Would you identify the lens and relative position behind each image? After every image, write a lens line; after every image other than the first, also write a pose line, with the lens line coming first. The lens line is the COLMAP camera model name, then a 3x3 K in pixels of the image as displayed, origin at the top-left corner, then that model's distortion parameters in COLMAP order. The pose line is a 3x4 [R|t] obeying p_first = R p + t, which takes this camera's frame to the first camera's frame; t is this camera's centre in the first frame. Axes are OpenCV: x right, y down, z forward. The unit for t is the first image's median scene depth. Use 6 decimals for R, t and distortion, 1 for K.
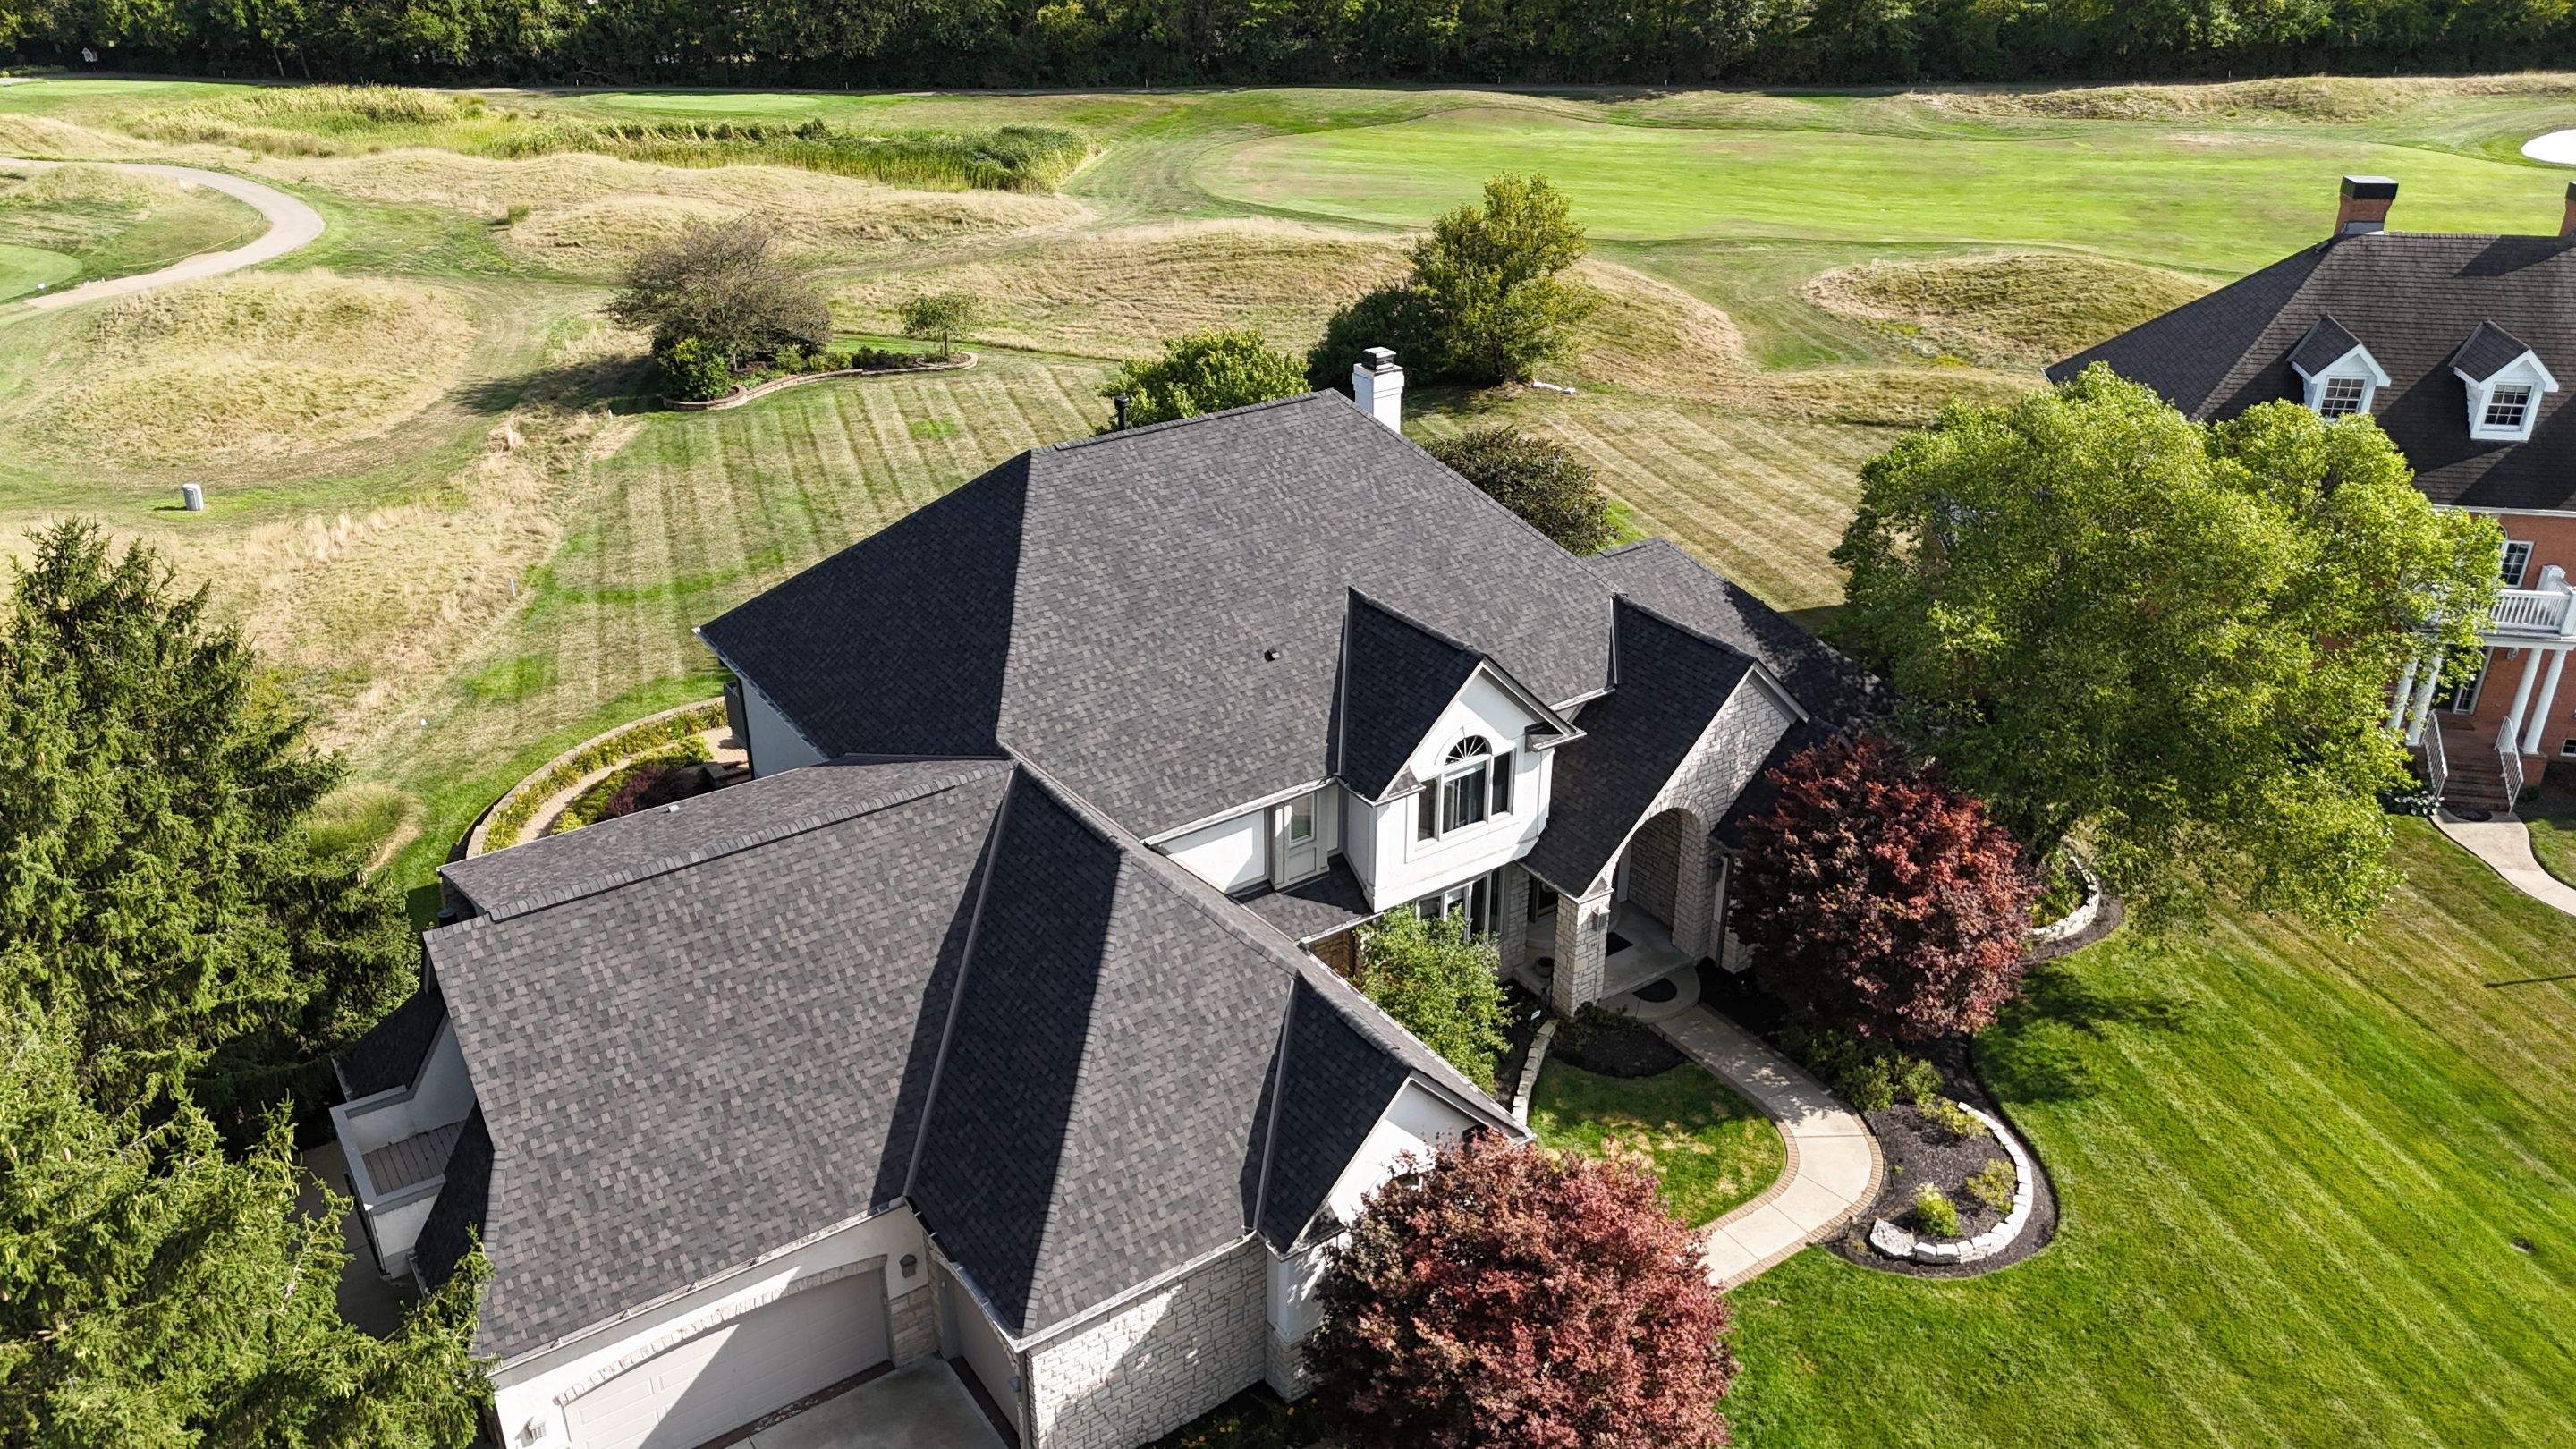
lens RADIAL K [[1894.6, 0, 1286.4], [0, 1894.6, 719.5], [0, 0, 1]] dist [0.069214, -0.059327]
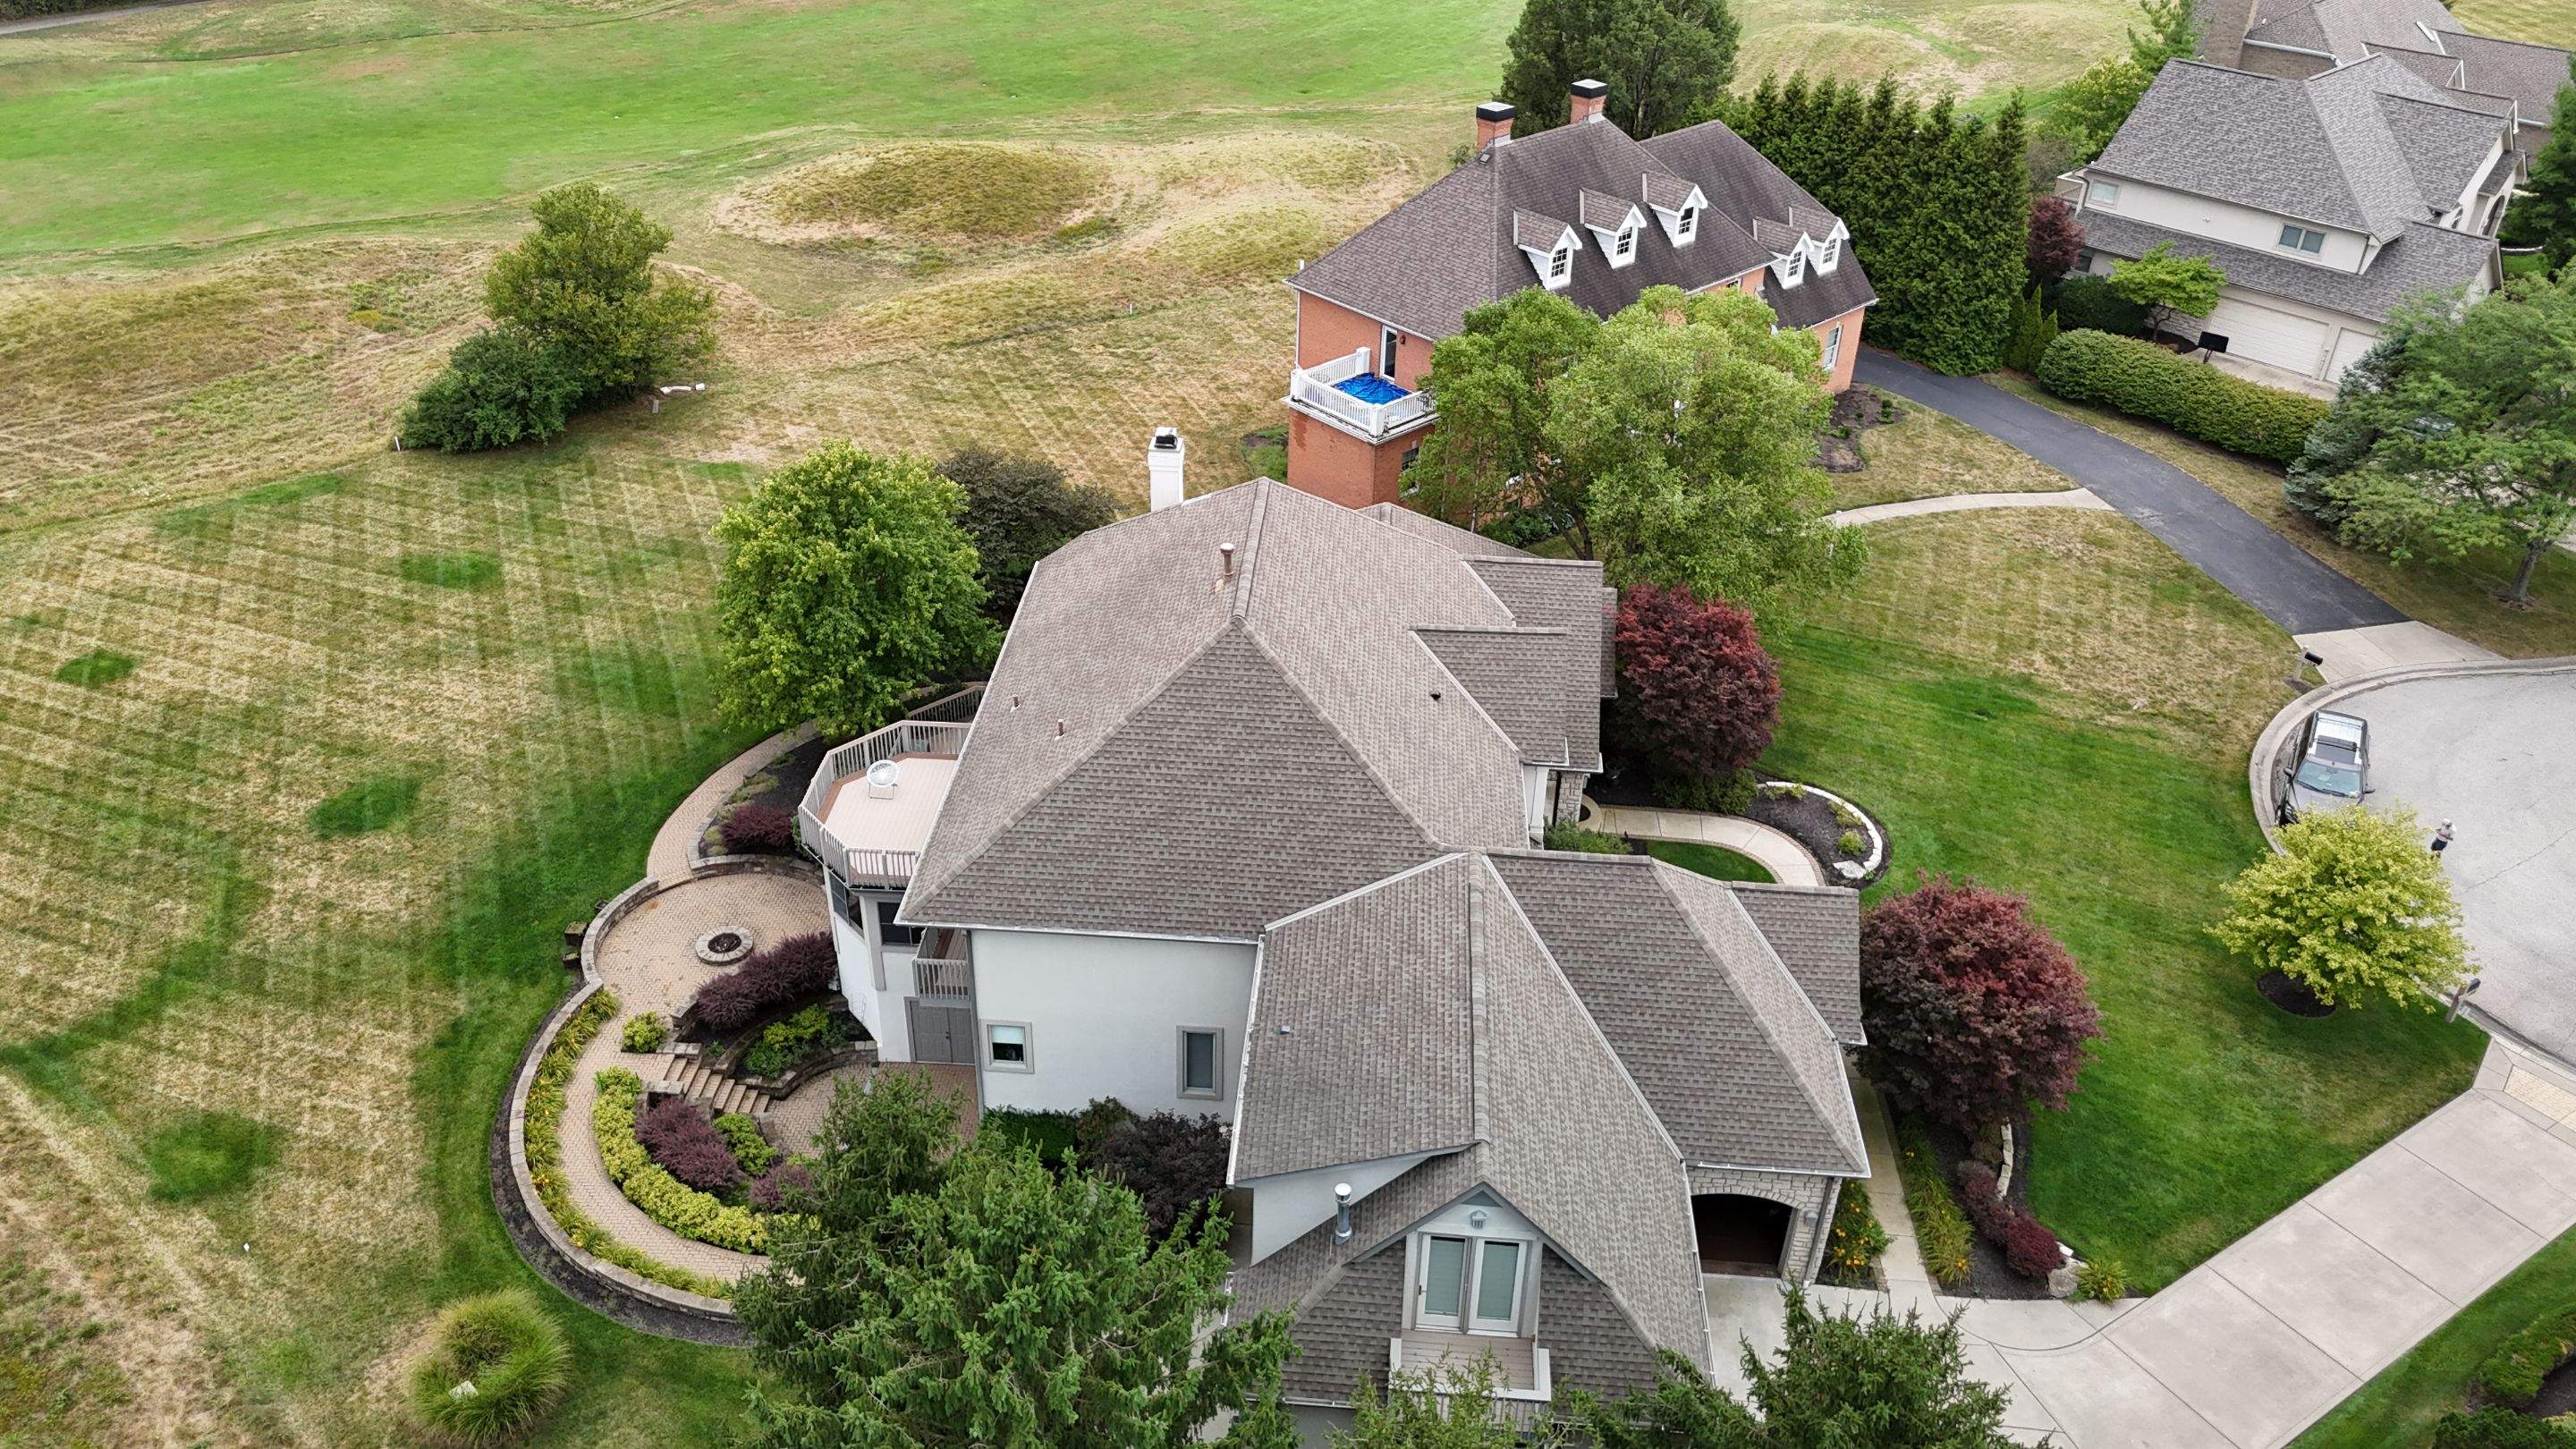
lens RADIAL K [[1894.6, 0, 1288.7], [0, 1894.6, 726.4], [0, 0, 1]] dist [0.069214, -0.059327]
pose [[0.619256, -0.411134, 0.668948, -0.860430], [0.331570, 0.909194, 0.251849, -0.342271], [-0.711747, 0.065844, 0.699344, 0.186468]]
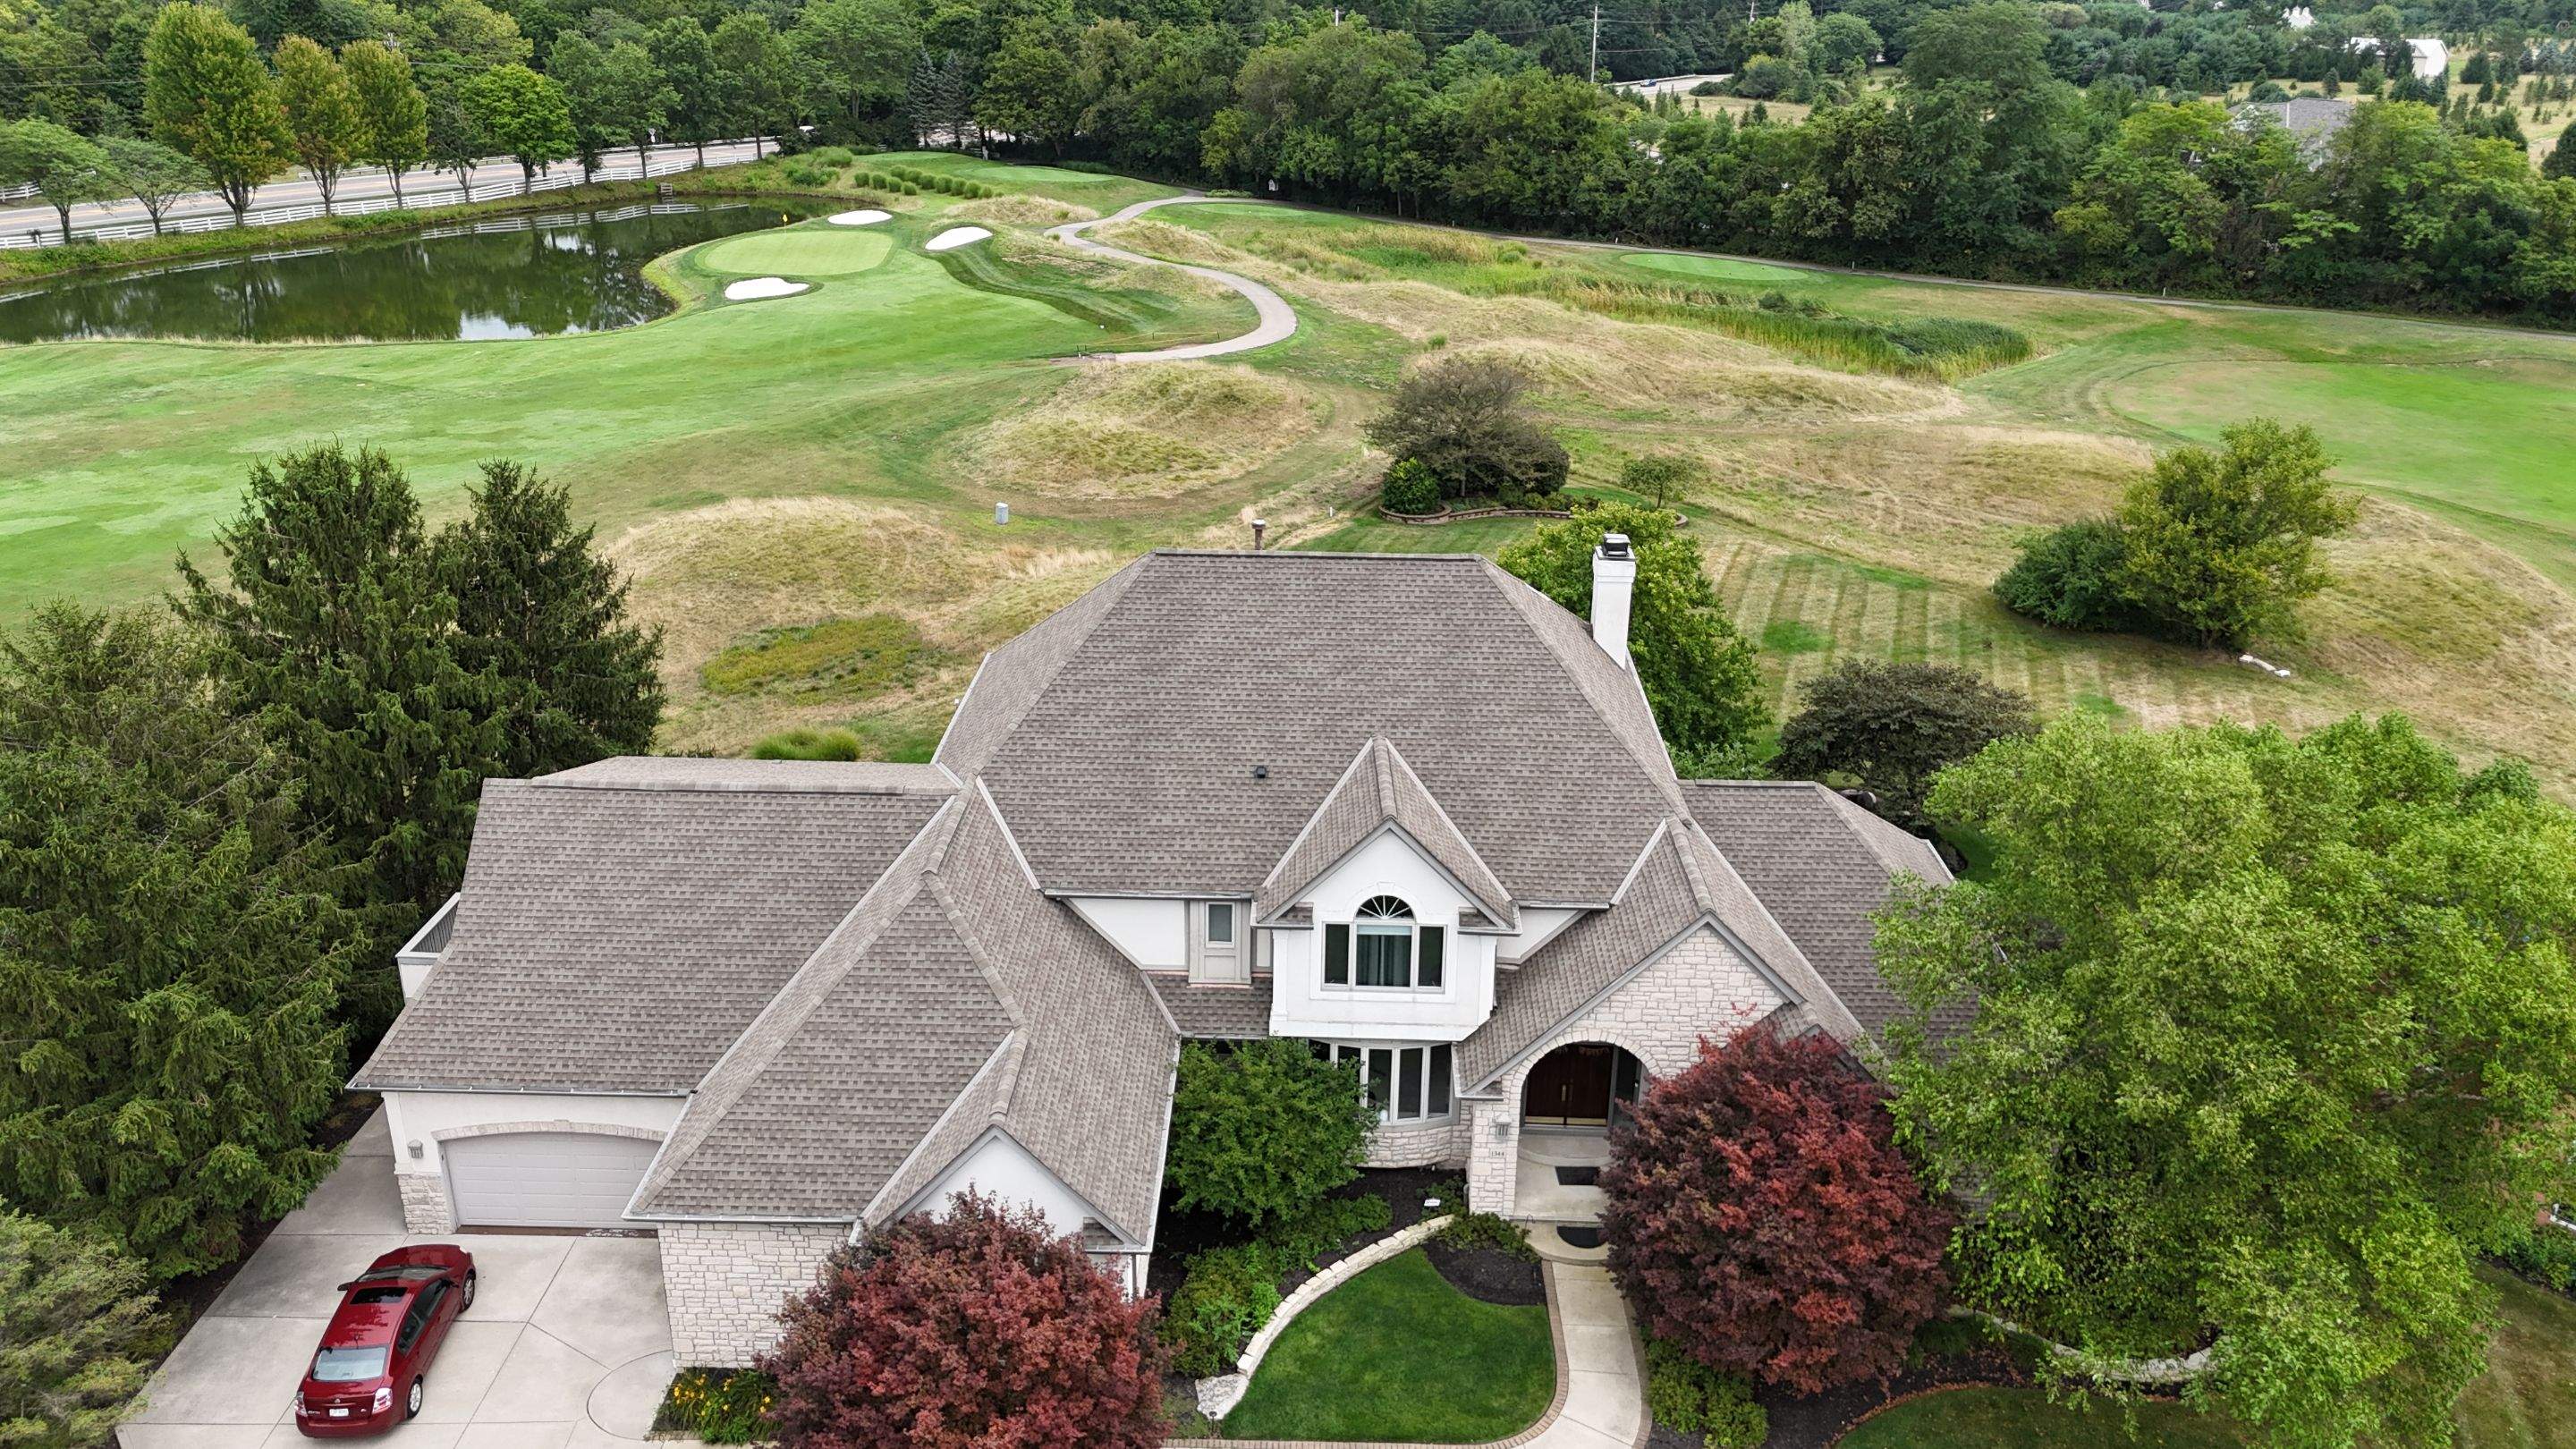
lens RADIAL K [[1894.6, 0, 1280.0], [0, 1894.6, 718.9], [0, 0, 1]] dist [0.069214, -0.059327]
pose [[0.810276, 0.231112, -0.538554, 0.538516], [-0.275206, 0.961384, -0.001495, -0.060800], [0.517412, 0.149425, 0.842590, 0.096527]]
